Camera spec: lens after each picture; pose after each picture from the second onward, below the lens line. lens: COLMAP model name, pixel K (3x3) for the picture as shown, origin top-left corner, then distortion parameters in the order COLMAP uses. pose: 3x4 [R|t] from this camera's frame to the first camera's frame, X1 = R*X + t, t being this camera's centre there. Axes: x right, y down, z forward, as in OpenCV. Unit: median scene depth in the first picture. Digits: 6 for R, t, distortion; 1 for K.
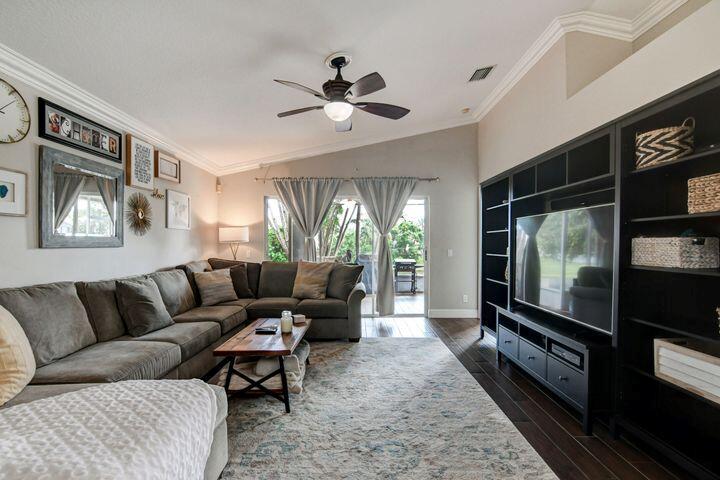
lens RADIAL K [[350.0, 0, 358.4], [0, 350.0, 246.7], [0, 0, 1]] dist [-0.030304, 0.000115]
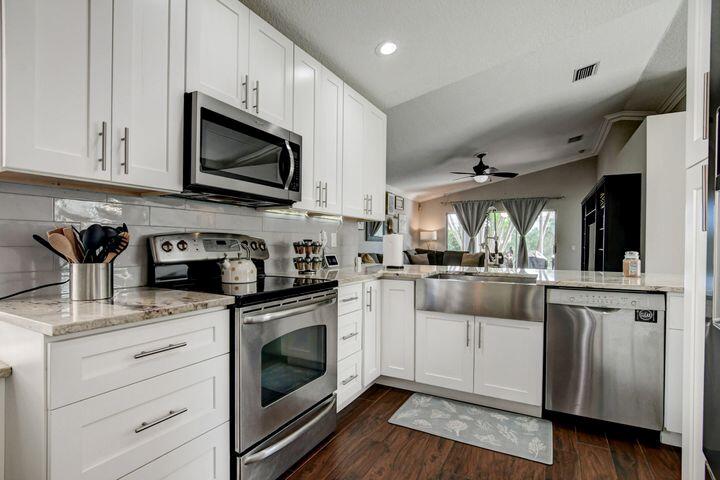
lens RADIAL K [[350.0, 0, 358.4], [0, 350.0, 246.7], [0, 0, 1]] dist [-0.030304, 0.000115]
pose [[0.876152, 0.015878, -0.481774, 0.249873], [-0.016308, 0.999862, 0.003295, 0.027866], [0.481760, 0.004970, 0.876289, -0.966129]]
